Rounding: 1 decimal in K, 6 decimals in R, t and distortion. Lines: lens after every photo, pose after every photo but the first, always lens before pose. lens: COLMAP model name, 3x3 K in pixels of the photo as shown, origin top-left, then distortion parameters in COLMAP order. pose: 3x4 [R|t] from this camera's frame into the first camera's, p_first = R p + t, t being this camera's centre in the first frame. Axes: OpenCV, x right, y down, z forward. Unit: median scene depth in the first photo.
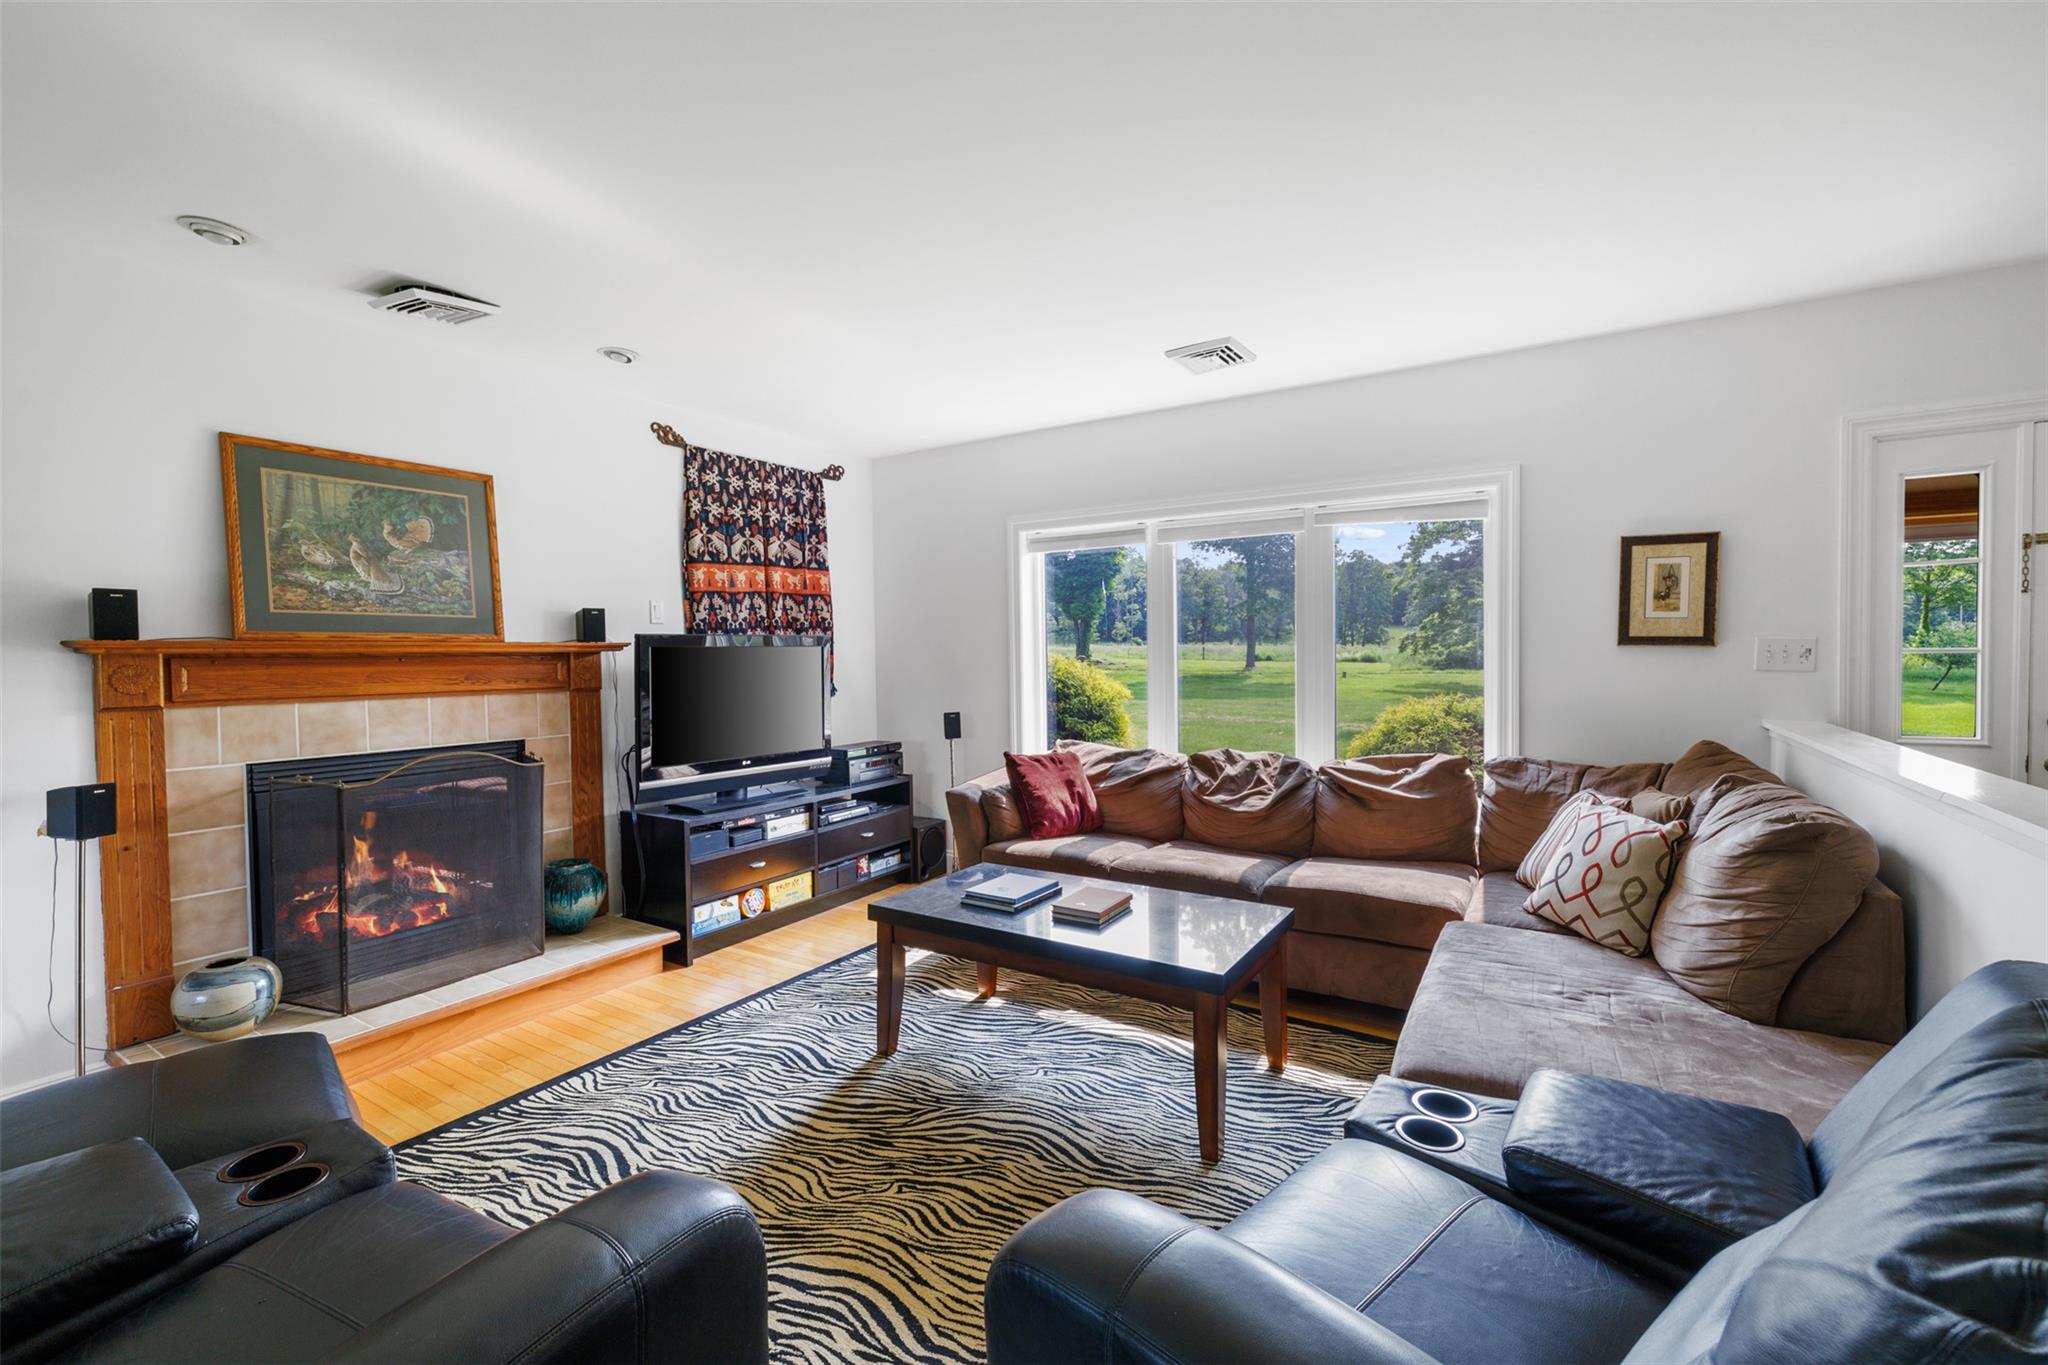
lens RADIAL K [[864.5, 0, 1034.6], [0, 864.5, 682.0], [0, 0, 1]] dist [0.001056, -0.000021]
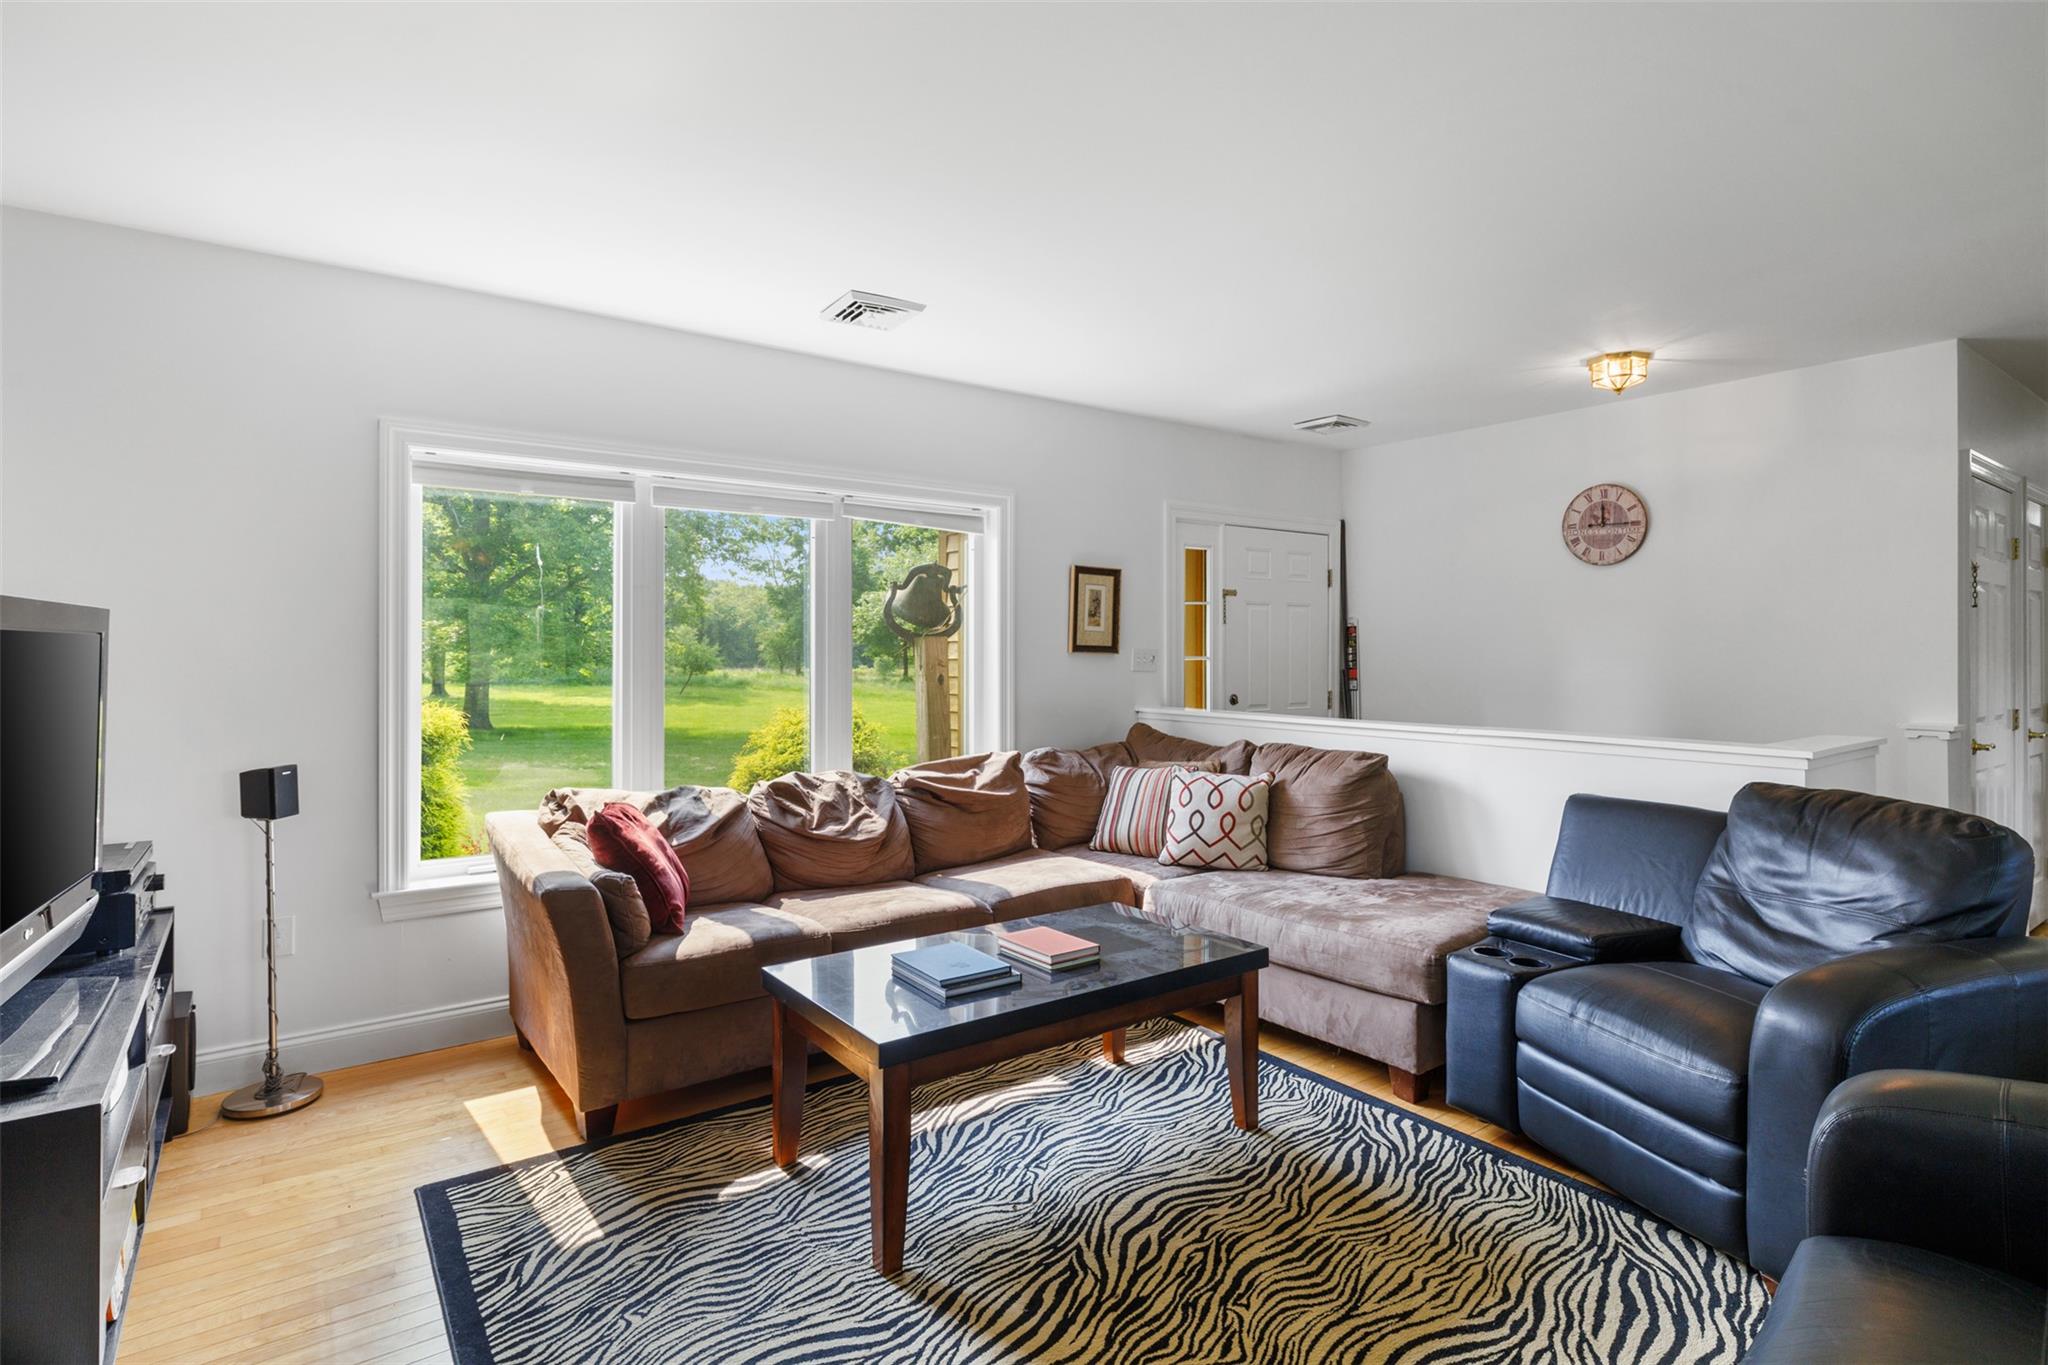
lens RADIAL K [[1061.2, 0, 1020.8], [0, 1061.2, 625.8], [0, 0, 1]] dist [0.020560, -0.000438]
pose [[0.363845, 0.036977, 0.930725, -0.860995], [0.028745, 0.998290, -0.050899, -0.004901], [-0.931016, 0.045273, 0.362160, 0.574840]]
